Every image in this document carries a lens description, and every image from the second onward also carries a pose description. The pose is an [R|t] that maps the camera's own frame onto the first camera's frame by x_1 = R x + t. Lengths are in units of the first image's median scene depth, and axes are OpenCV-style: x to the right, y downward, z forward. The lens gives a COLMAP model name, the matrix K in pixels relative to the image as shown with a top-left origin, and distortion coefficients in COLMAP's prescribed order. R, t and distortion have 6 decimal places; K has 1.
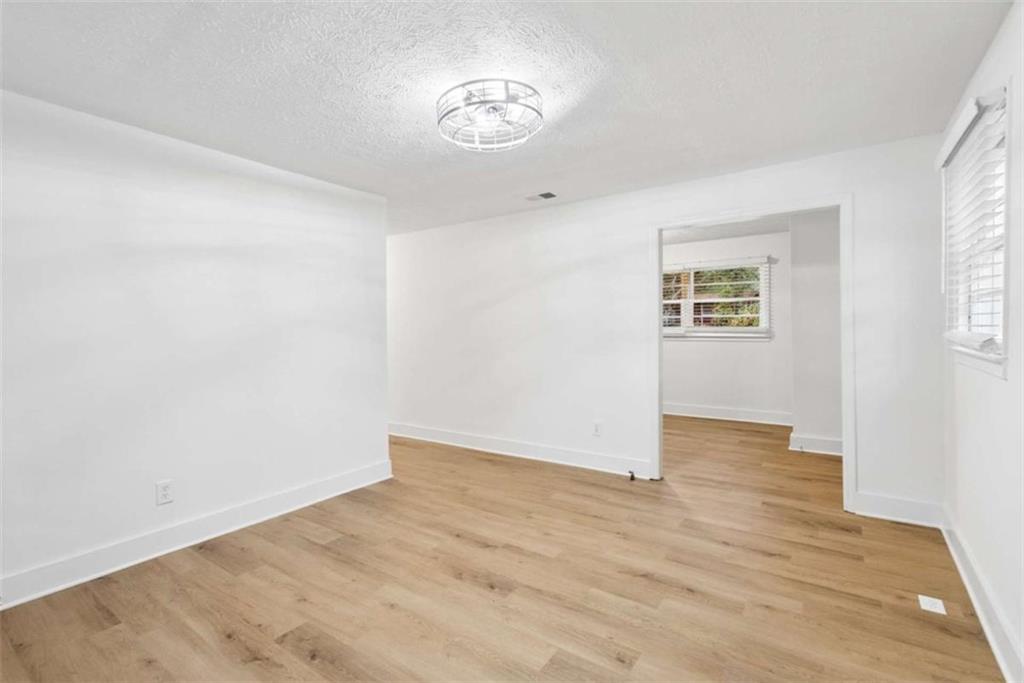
lens RADIAL K [[472.0, 0, 505.3], [0, 472.0, 338.6], [0, 0, 1]] dist [-0.006776, 0.000388]
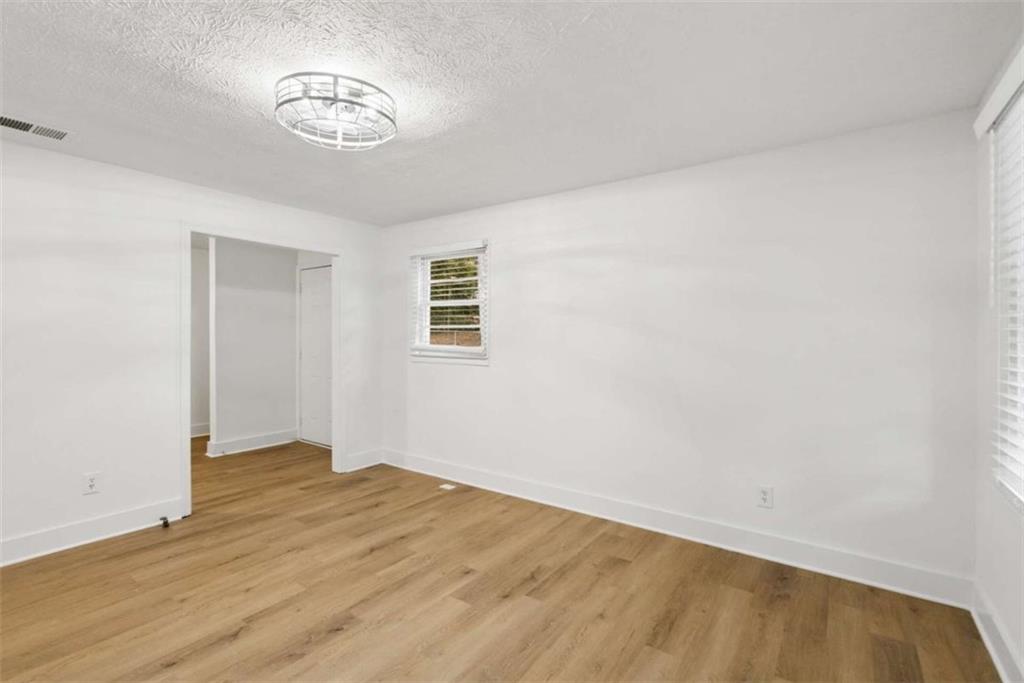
lens RADIAL K [[472.0, 0, 513.7], [0, 472.0, 340.2], [0, 0, 1]] dist [-0.006776, 0.000388]
pose [[-0.007331, 0.007448, 0.999945, -0.778855], [0.018845, 0.999796, -0.007309, -0.011854], [-0.999796, 0.018791, -0.007469, 0.549529]]
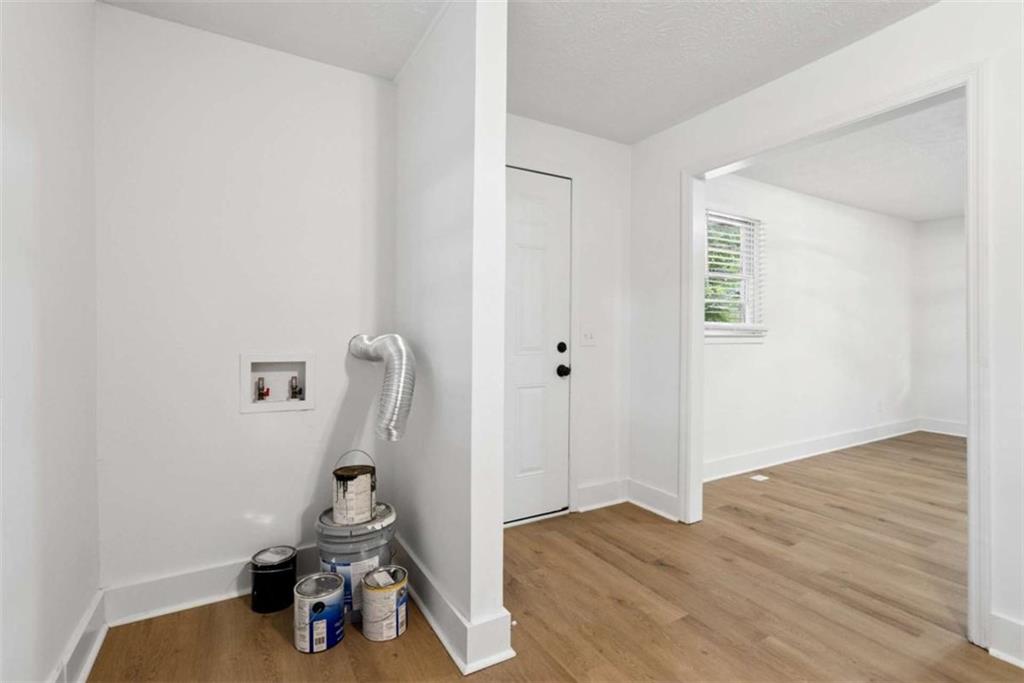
lens RADIAL K [[472.0, 0, 520.1], [0, 472.0, 337.0], [0, 0, 1]] dist [-0.006776, 0.000388]
pose [[-0.914386, 0.012105, 0.404662, 0.758564], [0.024447, 0.999380, 0.025345, -0.017155], [-0.404105, 0.033068, -0.914115, 2.209981]]
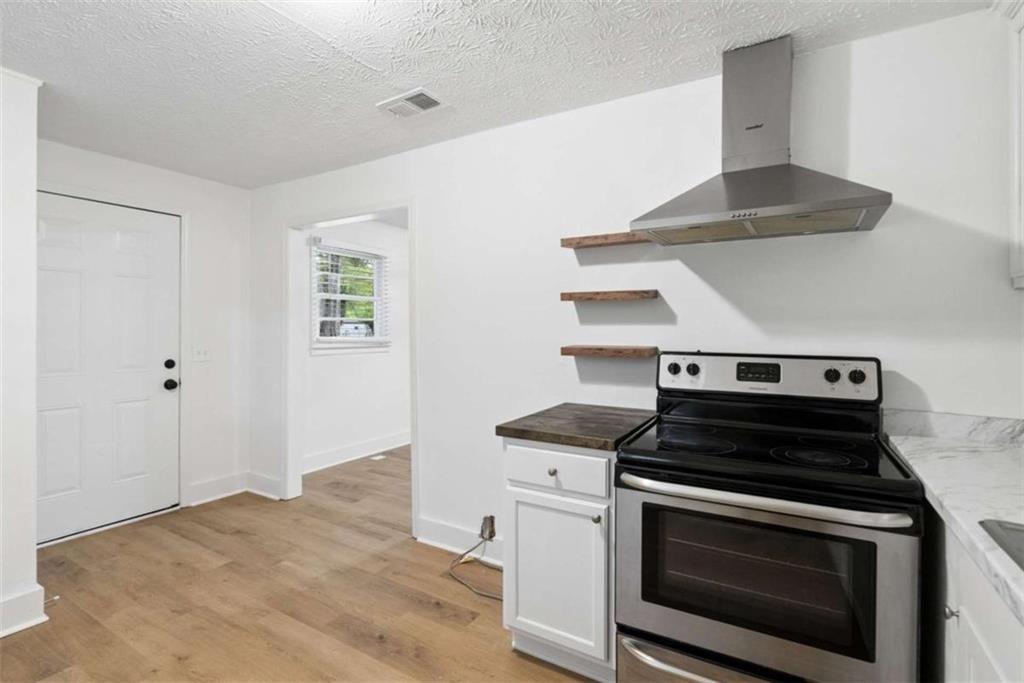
lens RADIAL K [[472.0, 0, 512.0], [0, 472.0, 333.0], [0, 0, 1]] dist [-0.006776, 0.000388]
pose [[-0.995958, 0.013338, -0.088823, 0.339928], [0.010366, 0.999374, 0.033835, -0.075402], [0.089218, 0.032778, -0.995473, 2.474352]]
